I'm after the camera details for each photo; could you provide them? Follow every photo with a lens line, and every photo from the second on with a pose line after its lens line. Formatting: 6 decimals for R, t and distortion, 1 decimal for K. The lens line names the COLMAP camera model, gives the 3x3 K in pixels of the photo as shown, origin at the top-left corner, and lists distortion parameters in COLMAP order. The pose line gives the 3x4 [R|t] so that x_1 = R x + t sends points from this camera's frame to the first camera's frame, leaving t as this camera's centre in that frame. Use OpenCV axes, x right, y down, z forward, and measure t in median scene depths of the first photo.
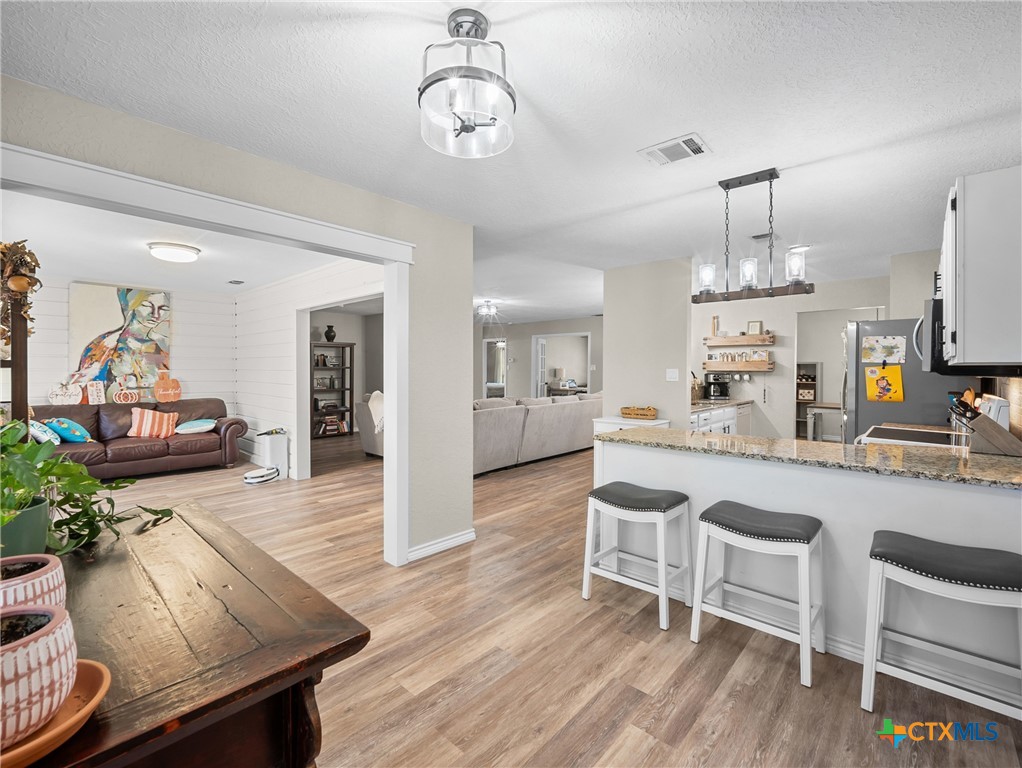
lens RADIAL K [[462.3, 0, 514.3], [0, 462.3, 381.4], [0, 0, 1]] dist [-0.003826, -0.000292]
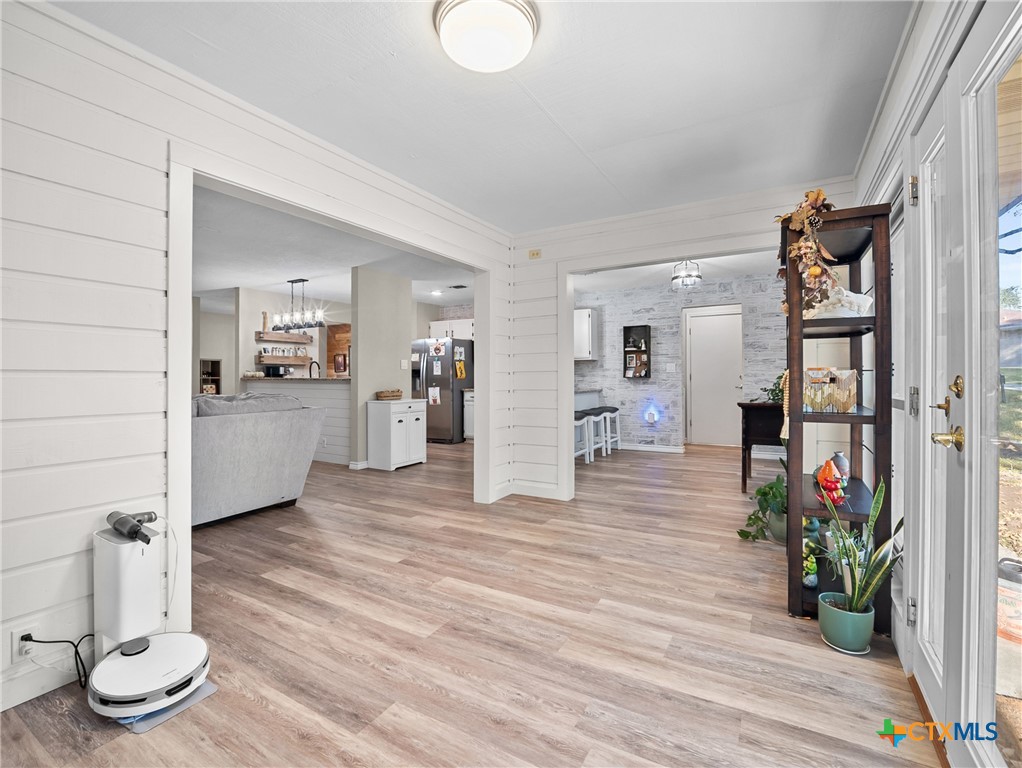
lens RADIAL K [[462.3, 0, 511.7], [0, 462.3, 378.0], [0, 0, 1]] dist [-0.003826, -0.000292]
pose [[-0.211309, -0.000286, 0.977419, -2.452890], [0.028507, 0.999573, 0.006456, 0.066493], [-0.977003, 0.029228, -0.211211, 2.327107]]
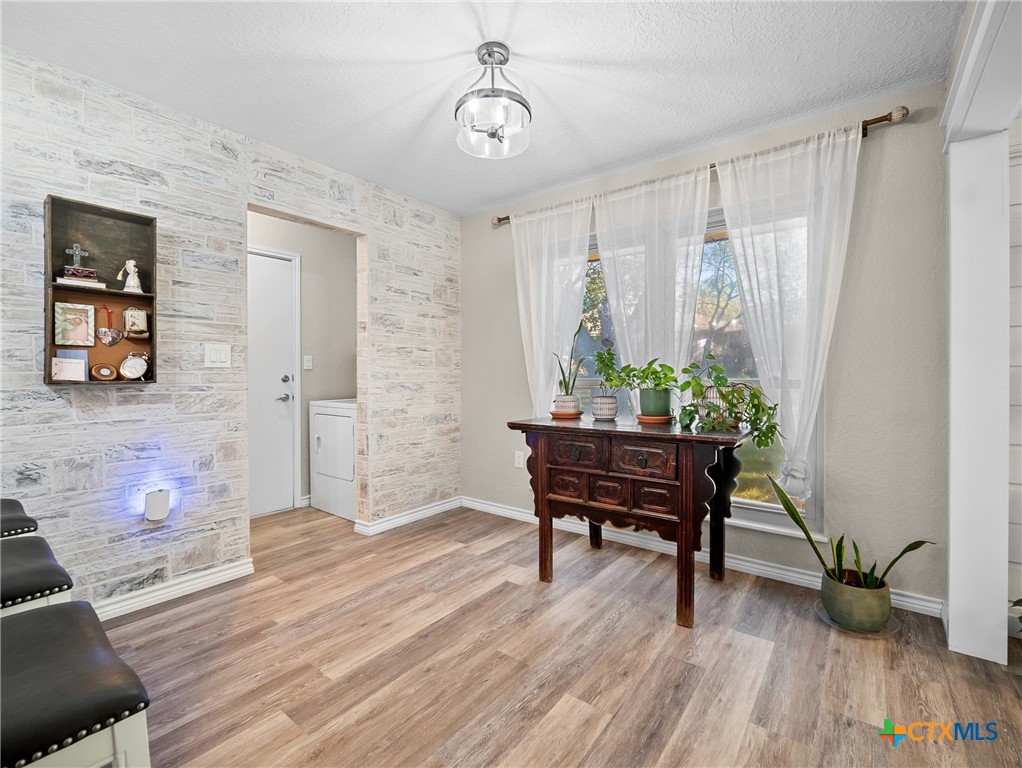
lens RADIAL K [[462.3, 0, 508.9], [0, 462.3, 374.1], [0, 0, 1]] dist [-0.003826, -0.000292]
pose [[-0.997488, -0.005861, -0.070591, -0.042297], [-0.007816, 0.999593, 0.027453, 0.058077], [0.070401, 0.027936, -0.997127, 1.764528]]
